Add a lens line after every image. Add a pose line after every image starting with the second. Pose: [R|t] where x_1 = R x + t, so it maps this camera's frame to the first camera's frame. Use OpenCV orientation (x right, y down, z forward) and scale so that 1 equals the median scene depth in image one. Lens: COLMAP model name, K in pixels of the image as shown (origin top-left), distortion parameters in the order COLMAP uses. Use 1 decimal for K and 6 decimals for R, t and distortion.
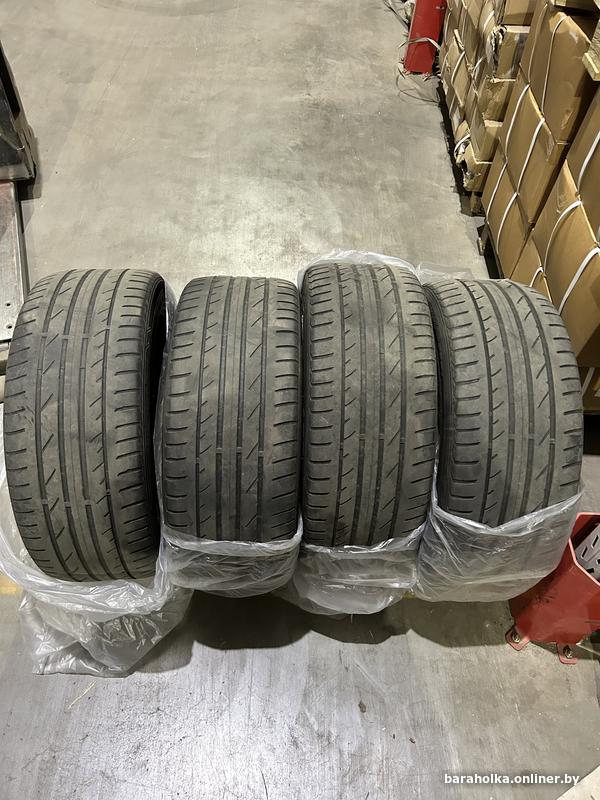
lens RADIAL K [[623.8, 0, 300.0], [0, 623.8, 400.0], [0, 0, 1]] dist [0.065543, -0.100096]
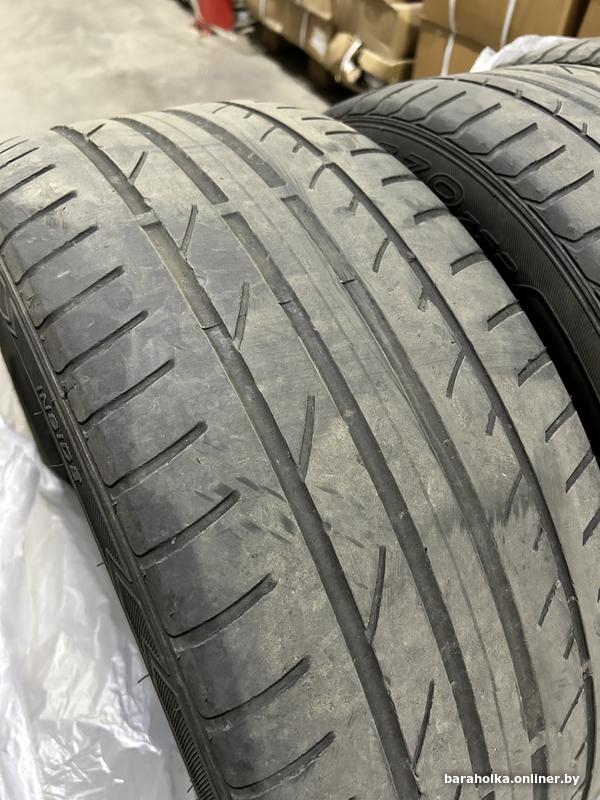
lens RADIAL K [[623.8, 0, 300.0], [0, 623.8, 400.0], [0, 0, 1]] dist [0.065543, -0.100096]
pose [[0.879715, -0.326428, 0.345756, -0.470210], [0.359299, 0.932614, -0.033692, -0.001034], [-0.311459, 0.153869, 0.937720, 0.753231]]
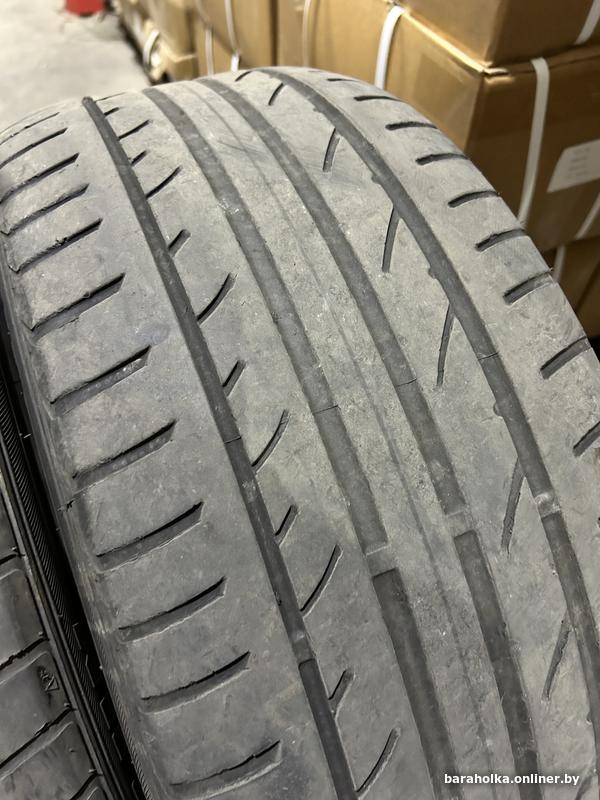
lens RADIAL K [[623.8, 0, 300.0], [0, 623.8, 400.0], [0, 0, 1]] dist [0.065543, -0.100096]
pose [[0.913571, -0.339115, 0.224475, 0.277530], [0.350508, 0.936486, -0.011750, 0.002415], [-0.206233, 0.089415, 0.974409, 0.779666]]
